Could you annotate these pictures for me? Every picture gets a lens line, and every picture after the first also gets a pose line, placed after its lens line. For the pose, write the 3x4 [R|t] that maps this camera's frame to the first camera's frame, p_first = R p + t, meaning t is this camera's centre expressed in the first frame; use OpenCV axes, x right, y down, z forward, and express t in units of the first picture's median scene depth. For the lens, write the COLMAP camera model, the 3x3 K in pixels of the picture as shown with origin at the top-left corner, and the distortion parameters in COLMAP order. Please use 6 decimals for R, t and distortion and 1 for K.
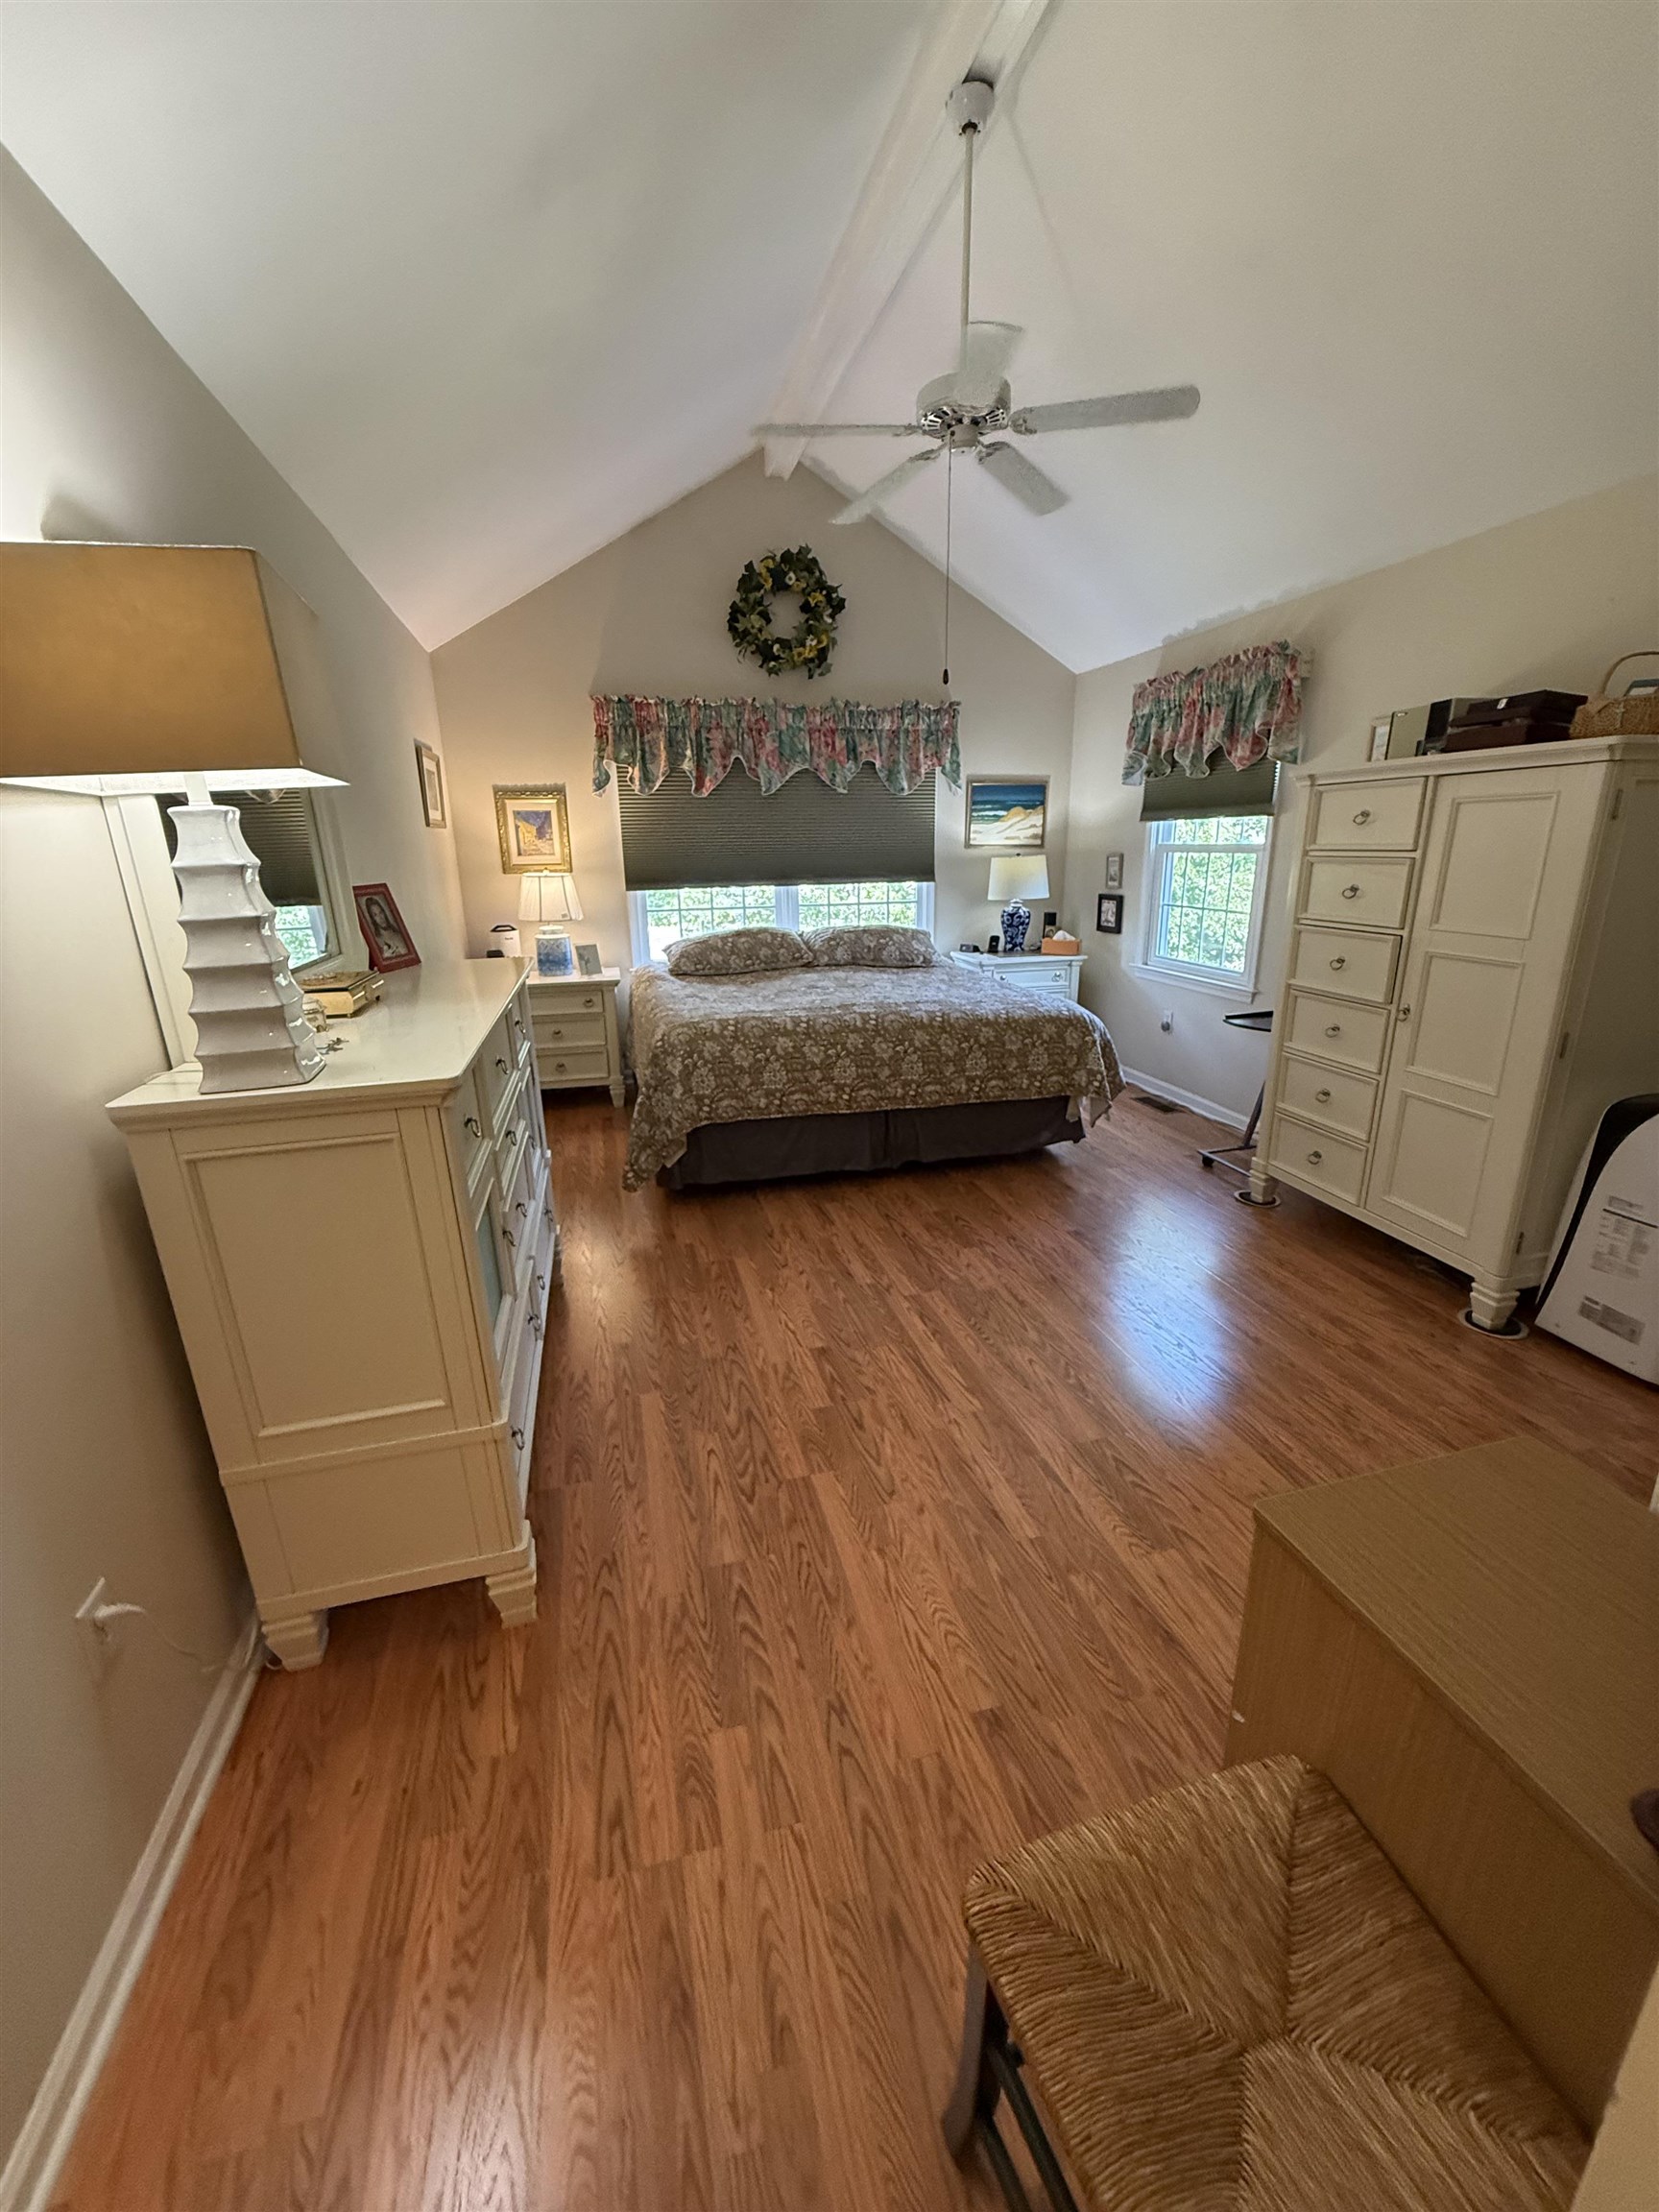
lens RADIAL K [[877.6, 0, 828.4], [0, 877.6, 1109.3], [0, 0, 1]] dist [-0.001923, 0.000743]
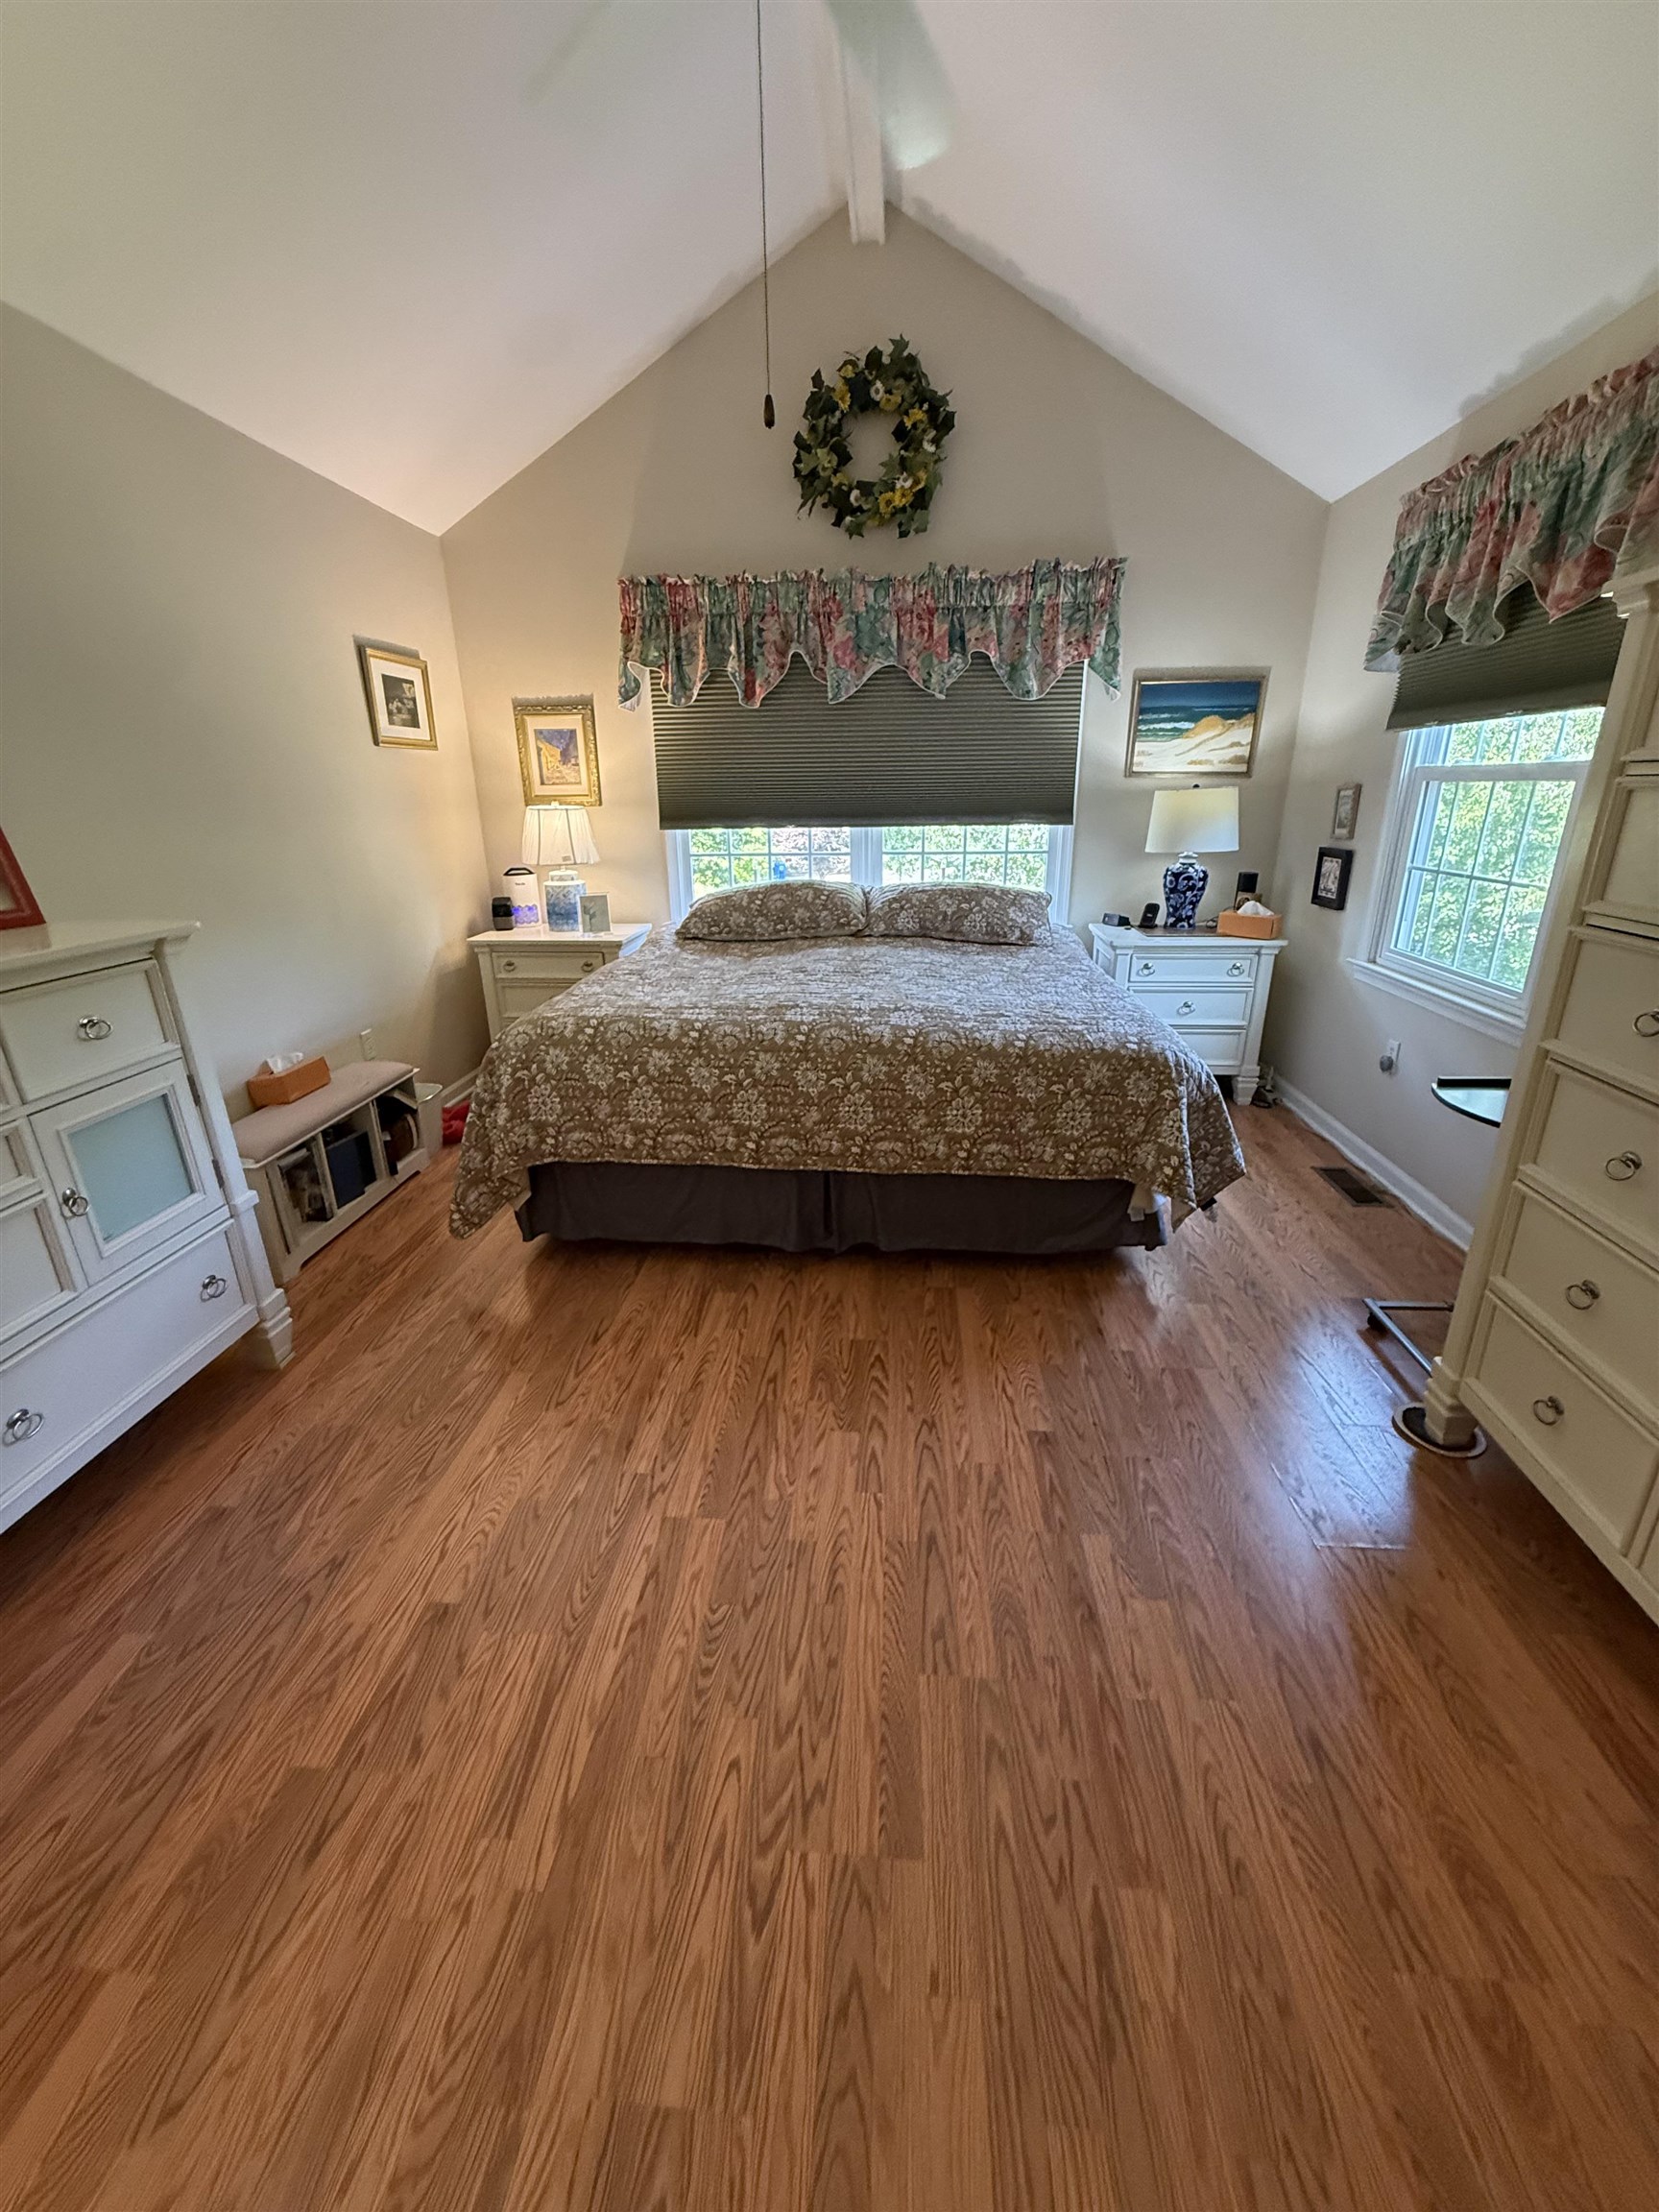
lens RADIAL K [[877.6, 0, 830.3], [0, 877.6, 1106.5], [0, 0, 1]] dist [-0.001923, 0.000743]
pose [[0.945397, 0.114491, -0.305149, 0.205587], [-0.096509, 0.992620, 0.073430, -0.072971], [0.311304, -0.039971, 0.949469, 0.282753]]
